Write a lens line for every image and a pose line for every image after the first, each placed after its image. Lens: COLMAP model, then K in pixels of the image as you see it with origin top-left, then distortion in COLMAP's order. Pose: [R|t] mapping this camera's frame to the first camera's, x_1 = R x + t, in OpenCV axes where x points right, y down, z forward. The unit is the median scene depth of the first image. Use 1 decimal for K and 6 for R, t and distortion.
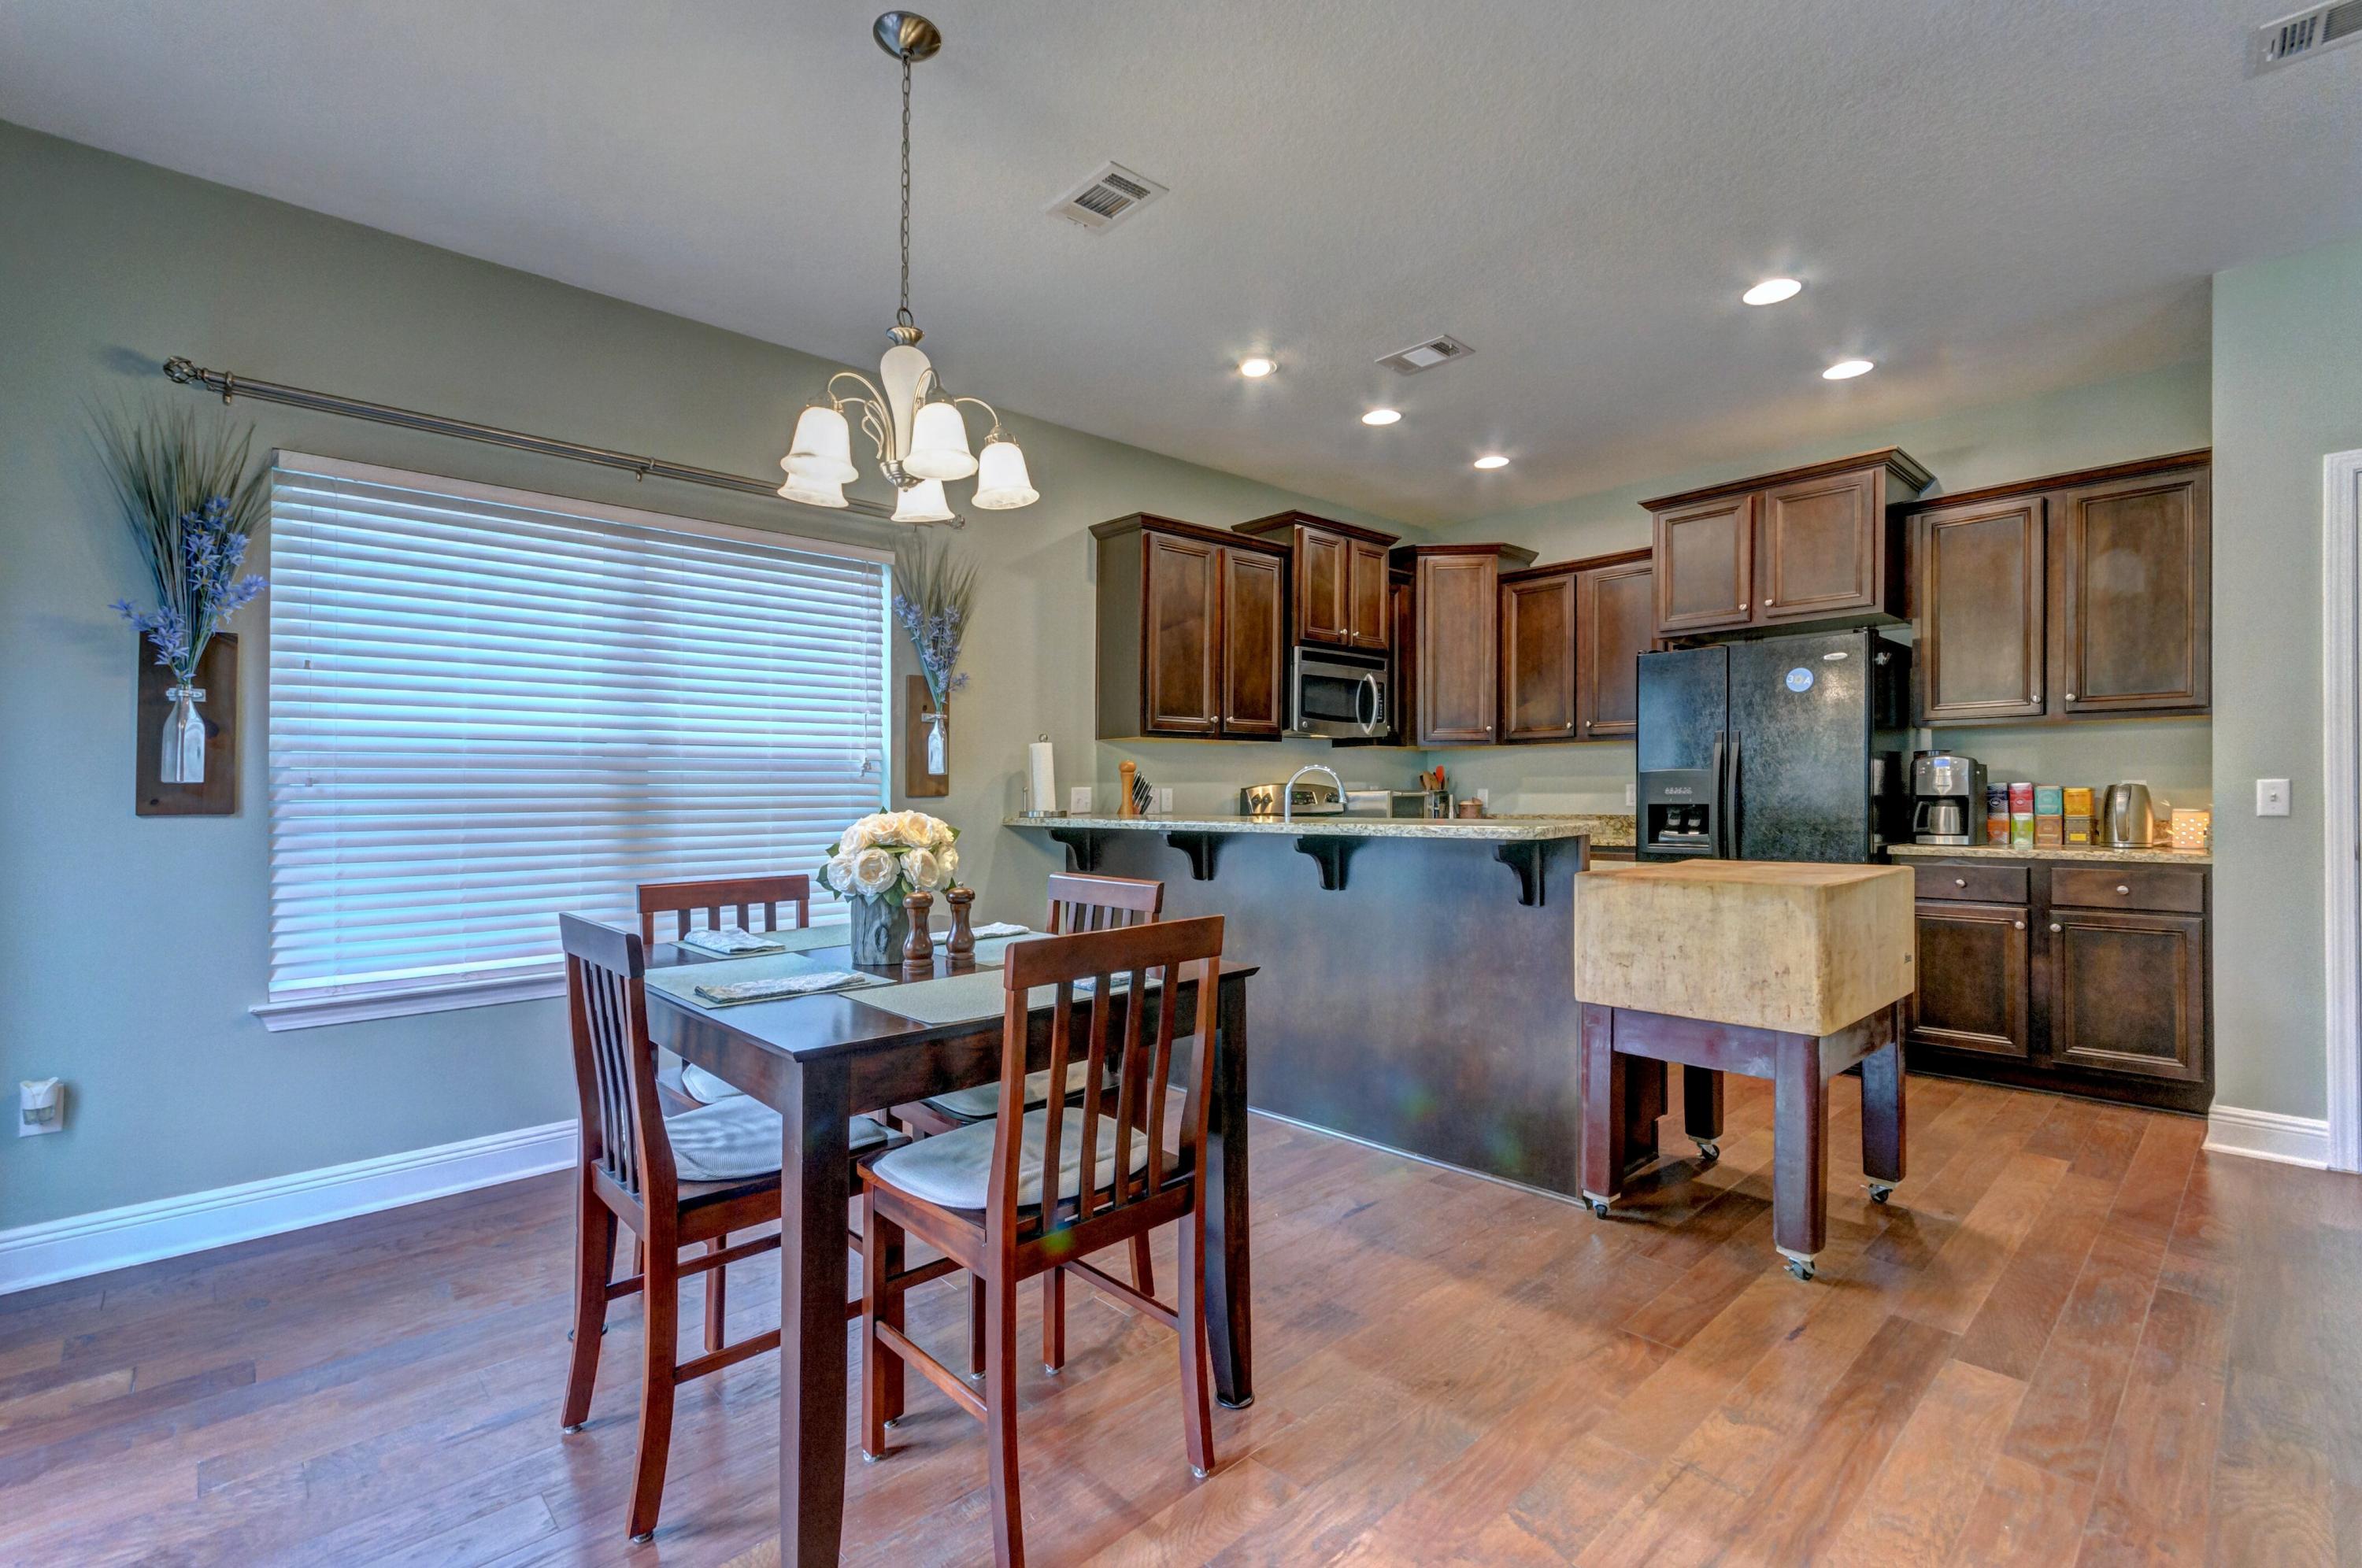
lens RADIAL K [[1036.6, 0, 1174.6], [0, 1036.6, 805.4], [0, 0, 1]] dist [0.009301, -0.005056]
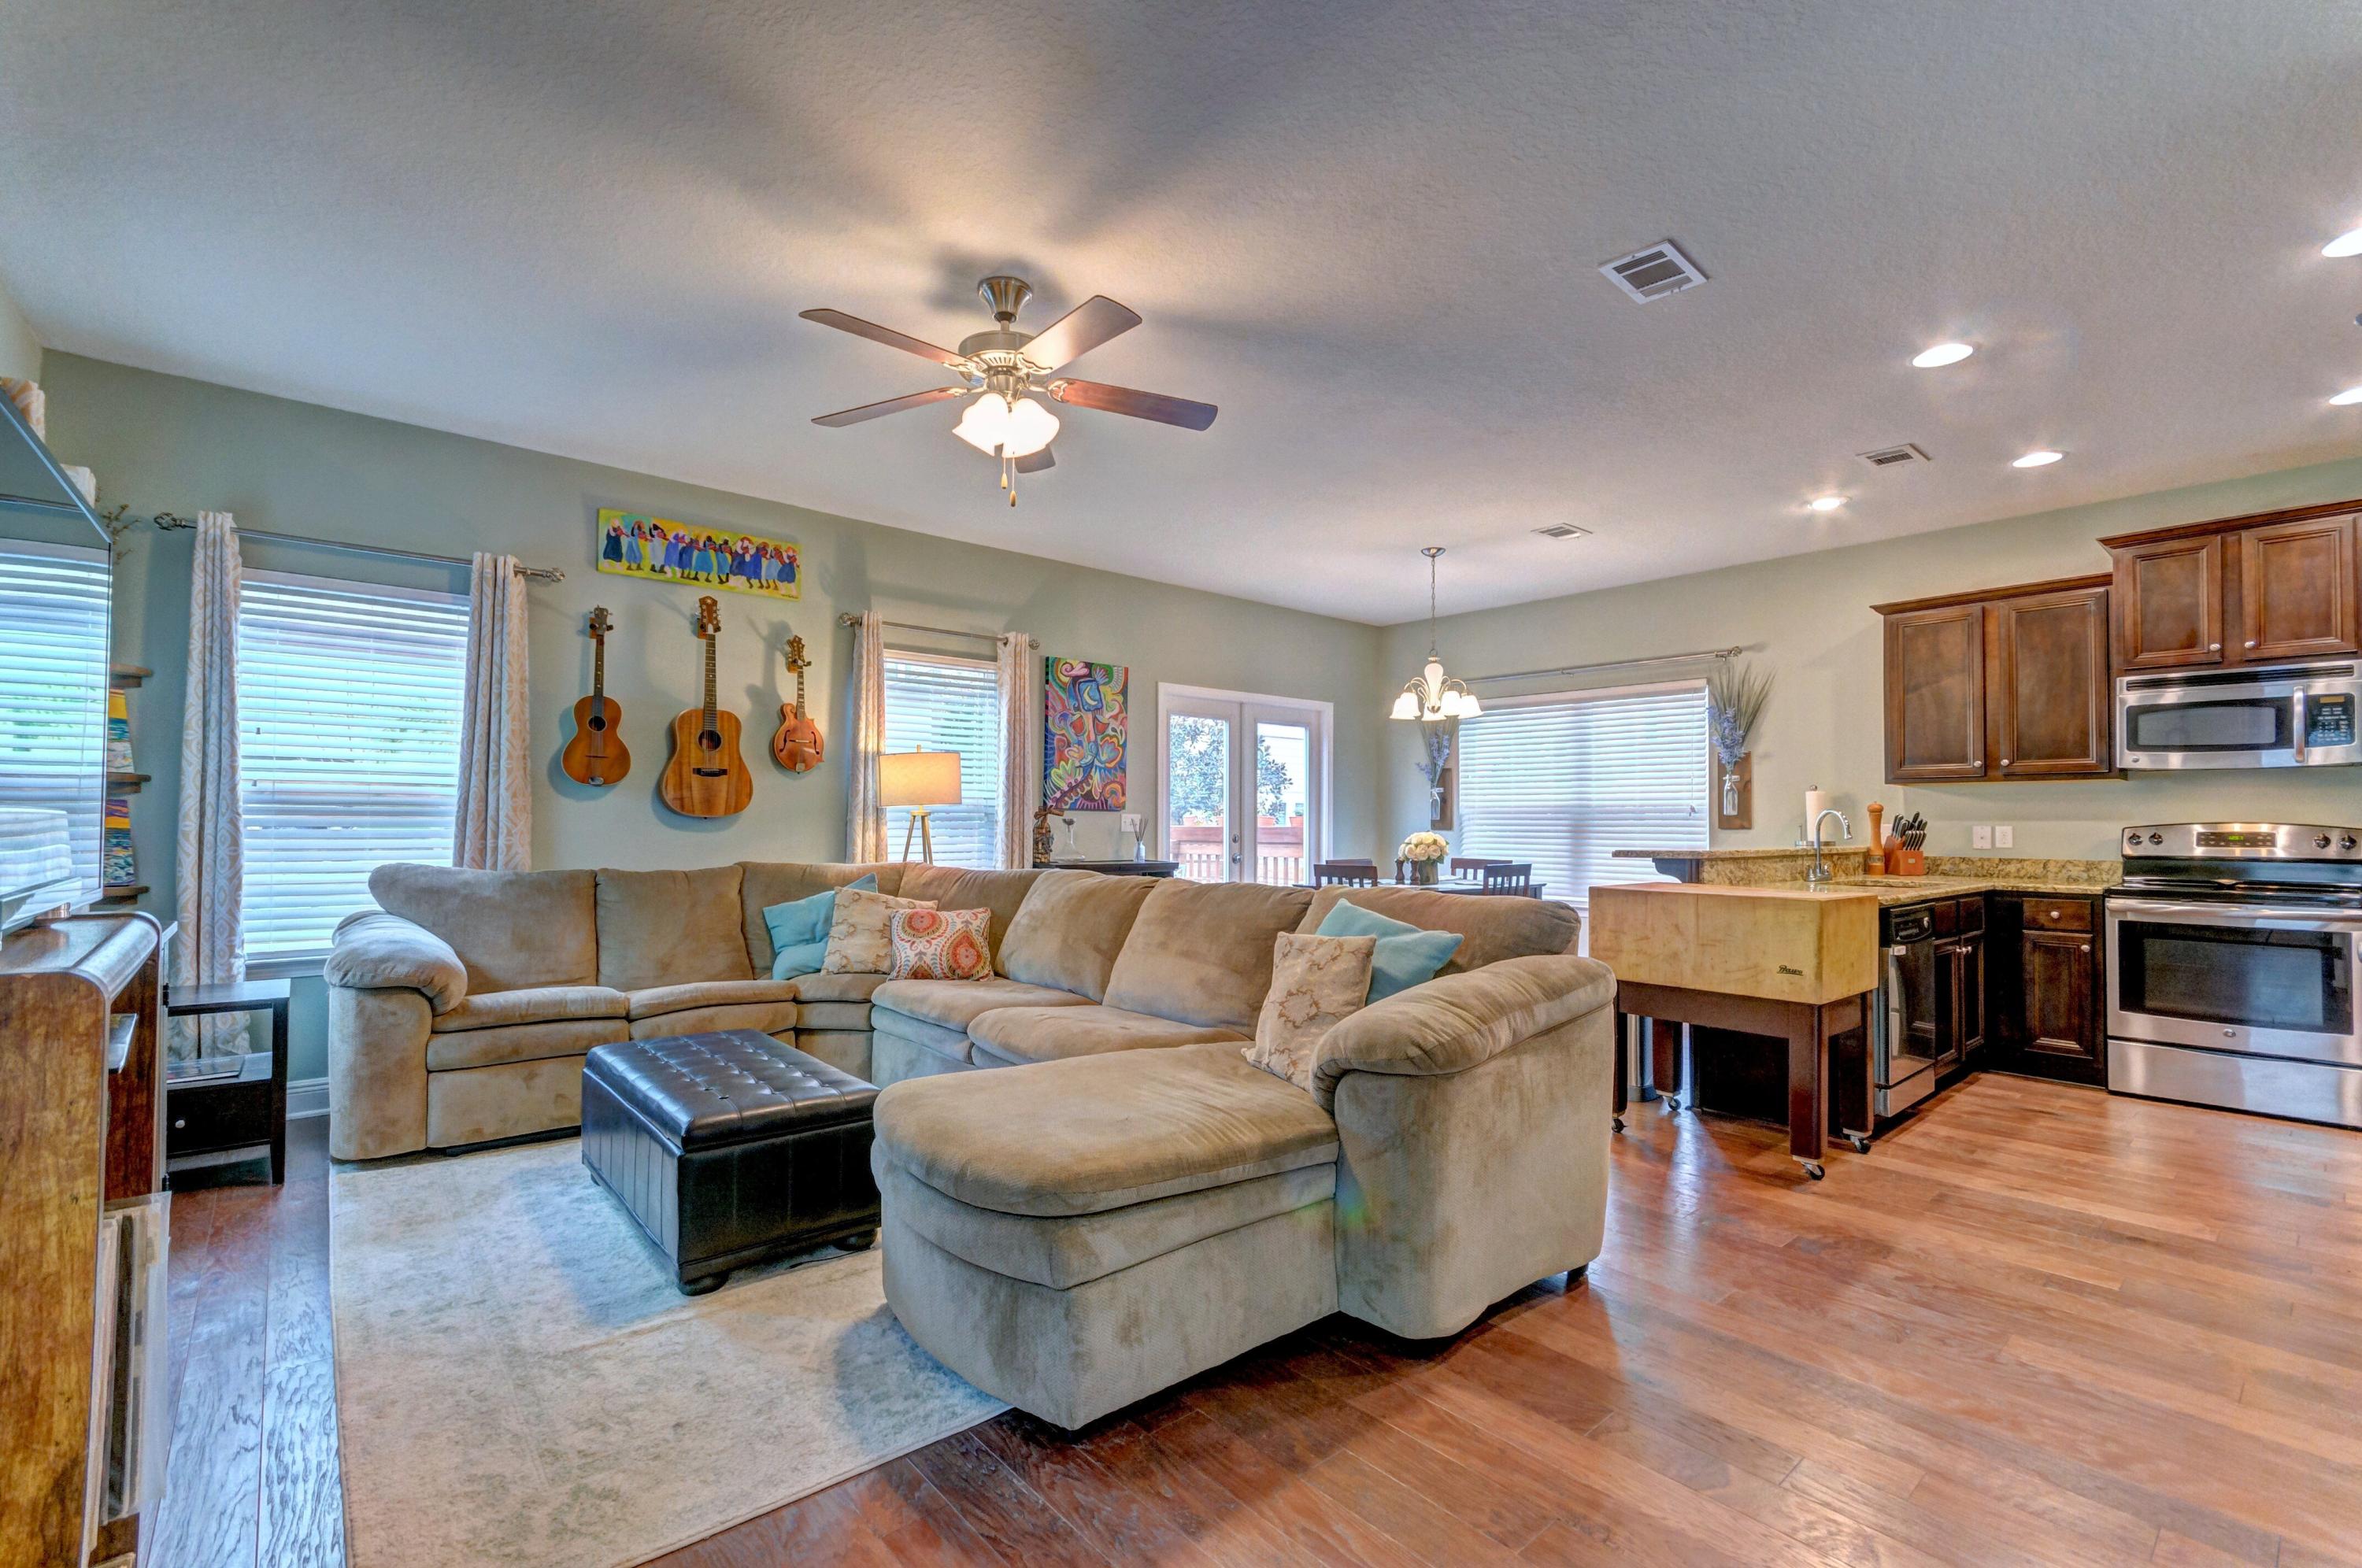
lens RADIAL K [[1032.8, 0, 1171.5], [0, 1032.8, 804.0], [0, 0, 1]] dist [0.003274, 0.000342]
pose [[-0.026641, -0.008877, -0.999606, 1.363066], [-0.018494, 0.999794, -0.008386, -0.018324], [0.999474, 0.018263, -0.026800, 0.206597]]
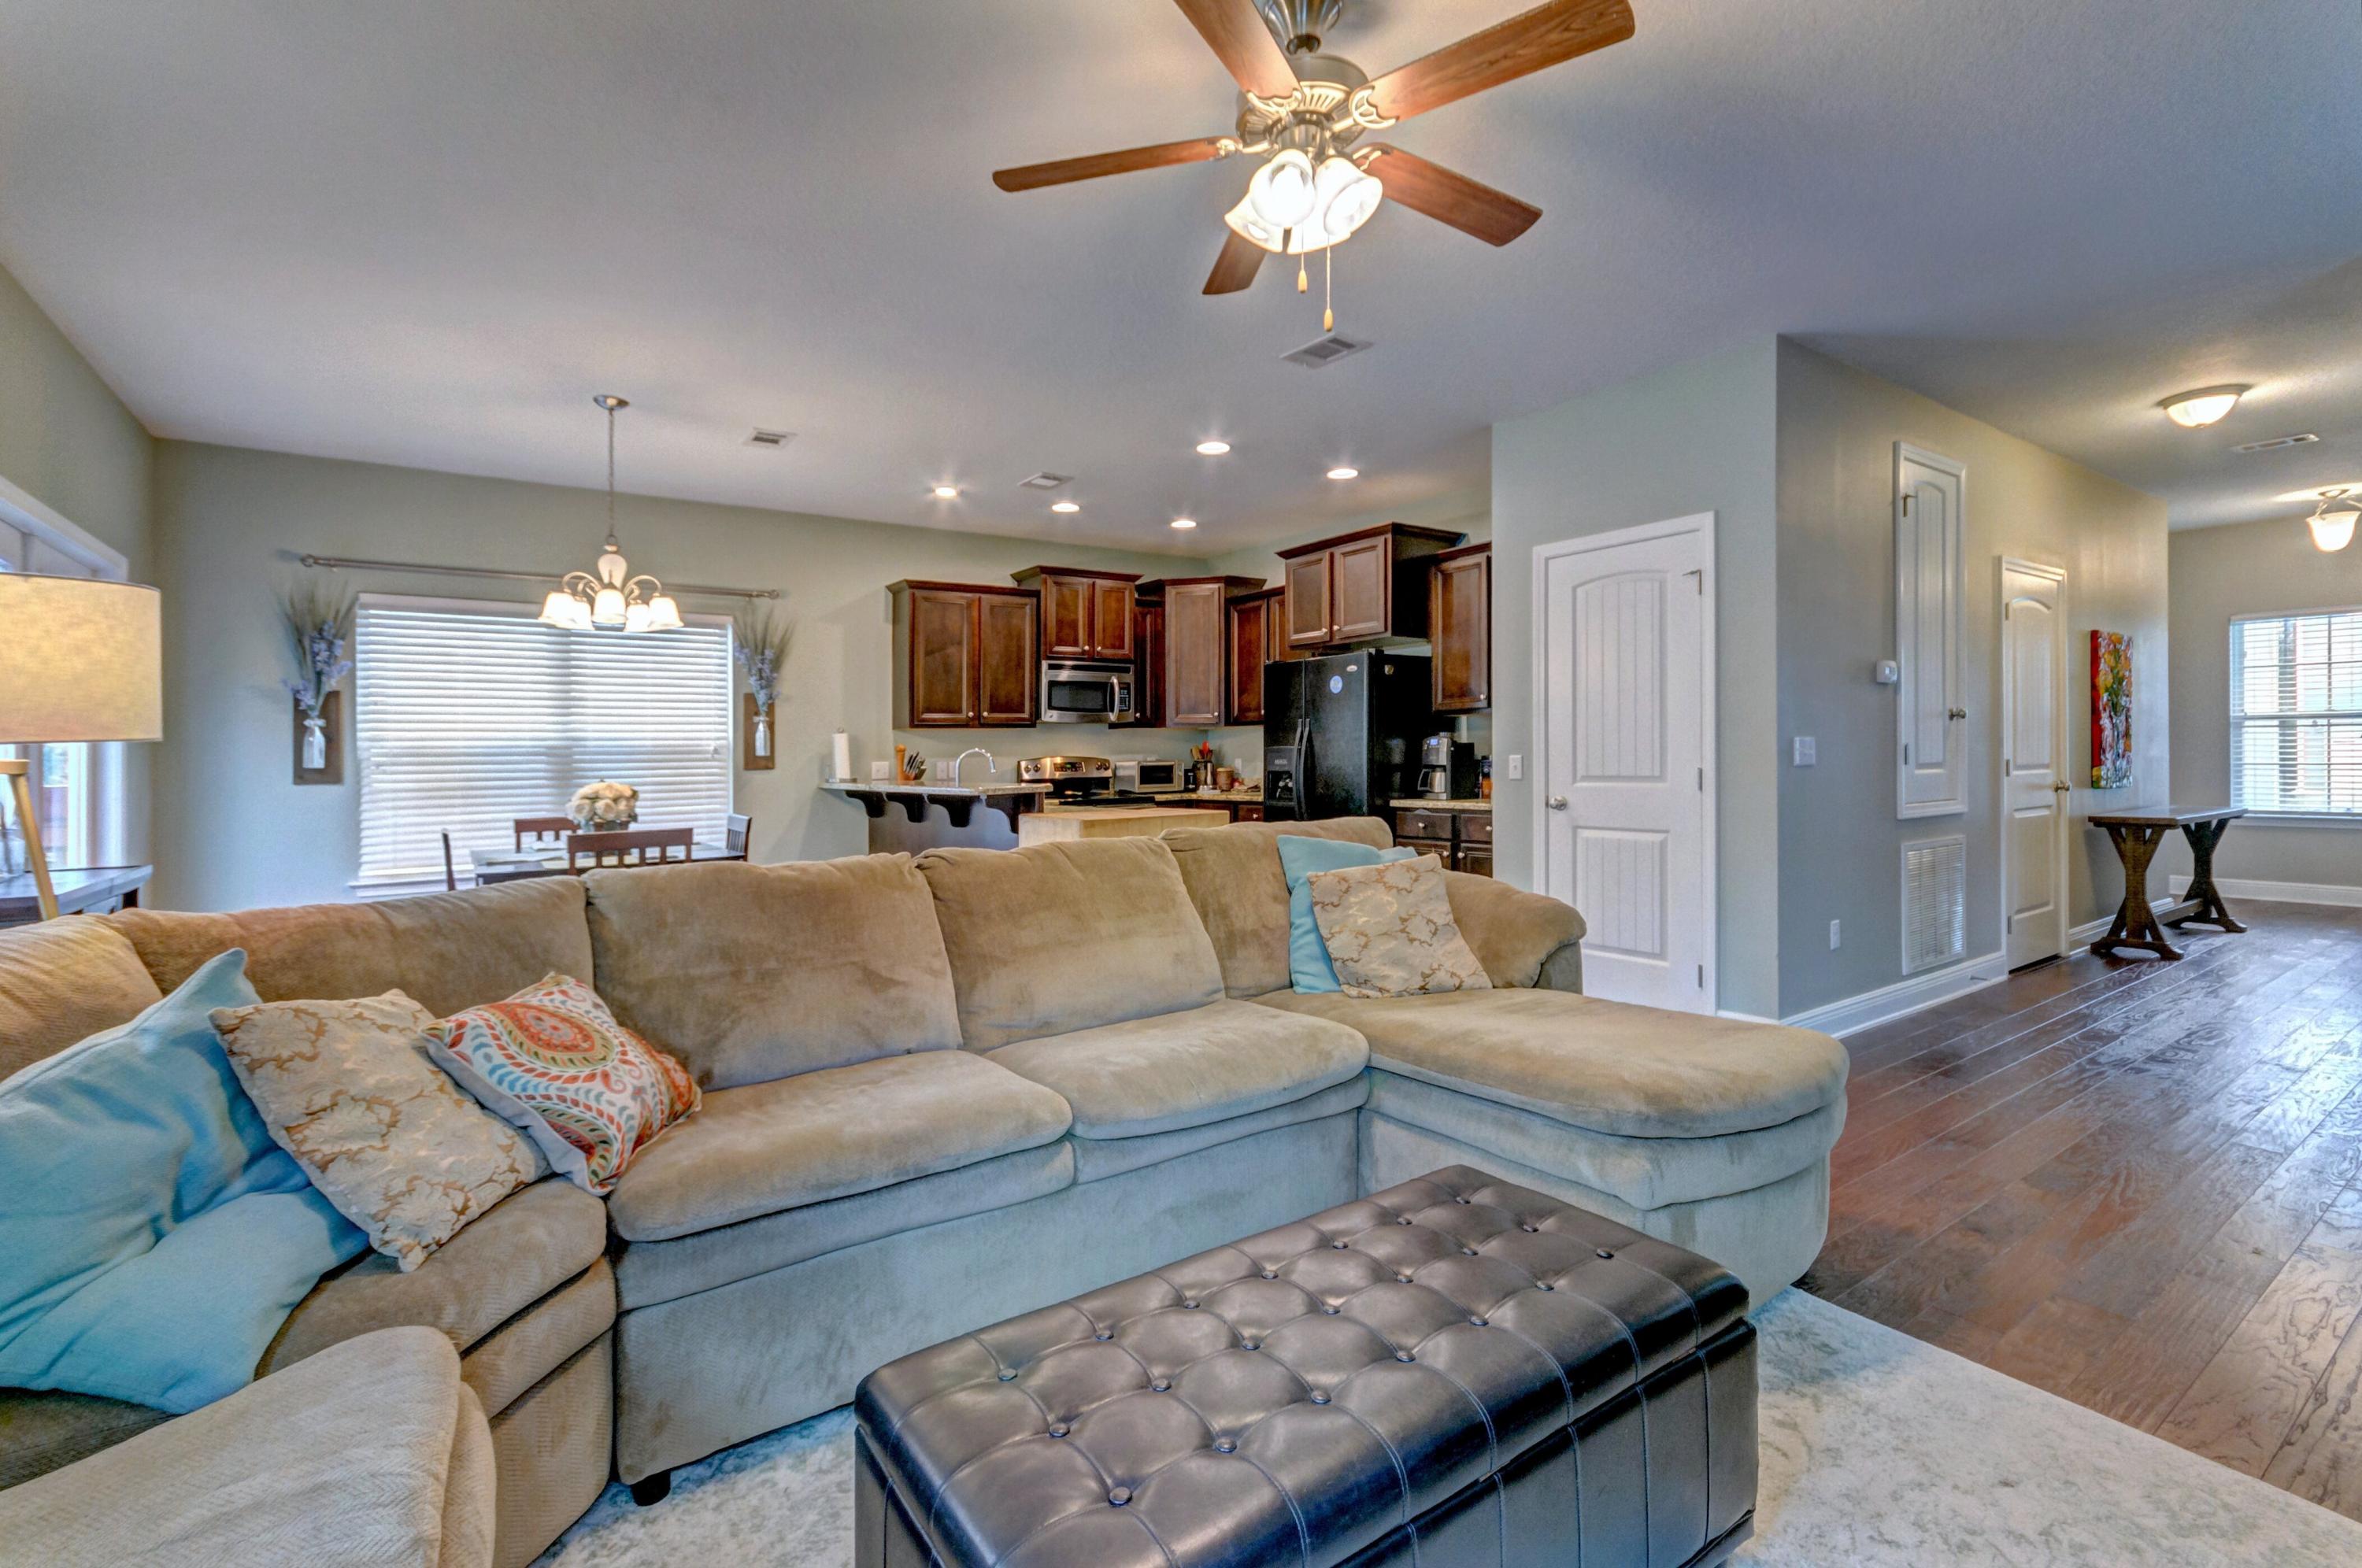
lens RADIAL K [[1043.2, 0, 1169.9], [0, 1043.2, 776.0], [0, 0, 1]] dist [0.001561, 0.000201]
pose [[0.991338, -0.005039, -0.131236, 0.595394], [0.006053, 0.999955, 0.007331, -0.006860], [0.131193, -0.008062, 0.991324, -0.487813]]
